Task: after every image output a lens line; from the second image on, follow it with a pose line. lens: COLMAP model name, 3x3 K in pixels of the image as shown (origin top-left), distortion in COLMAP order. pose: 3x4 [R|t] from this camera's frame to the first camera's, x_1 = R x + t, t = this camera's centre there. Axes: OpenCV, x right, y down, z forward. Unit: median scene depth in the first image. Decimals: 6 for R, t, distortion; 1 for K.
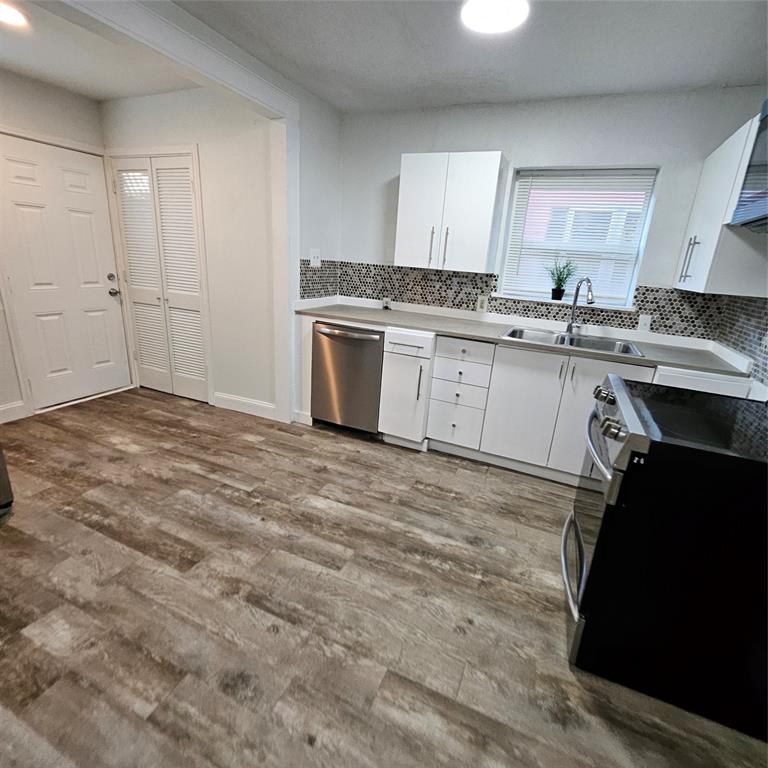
lens RADIAL K [[400.6, 0, 393.5], [0, 400.6, 380.9], [0, 0, 1]] dist [0.001218, -0.001419]
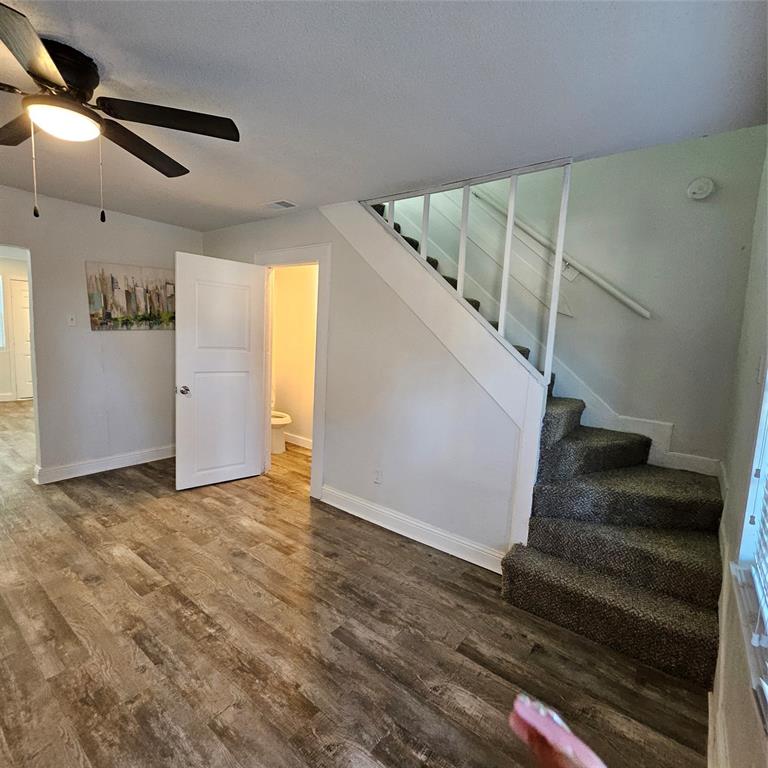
lens RADIAL K [[400.6, 0, 393.5], [0, 400.6, 380.9], [0, 0, 1]] dist [0.001218, -0.001419]
pose [[0.973342, 0.014274, -0.228915, 1.854116], [-0.057756, 0.981153, -0.184397, 0.310091], [0.221968, 0.192702, 0.955822, -0.742968]]
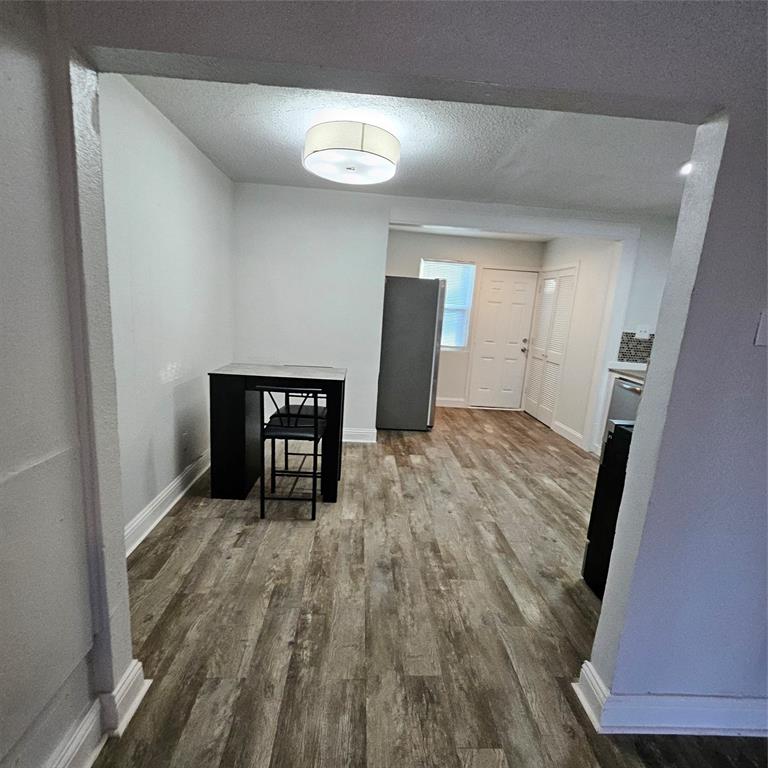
lens RADIAL K [[412.3, 0, 382.4], [0, 412.3, 389.6], [0, 0, 1]] dist [0.015821, -0.001038]
pose [[0.442083, 0.146173, -0.884984, 0.749493], [-0.298159, 0.954477, 0.008709, 0.121600], [0.845969, 0.260016, 0.465540, -0.311957]]
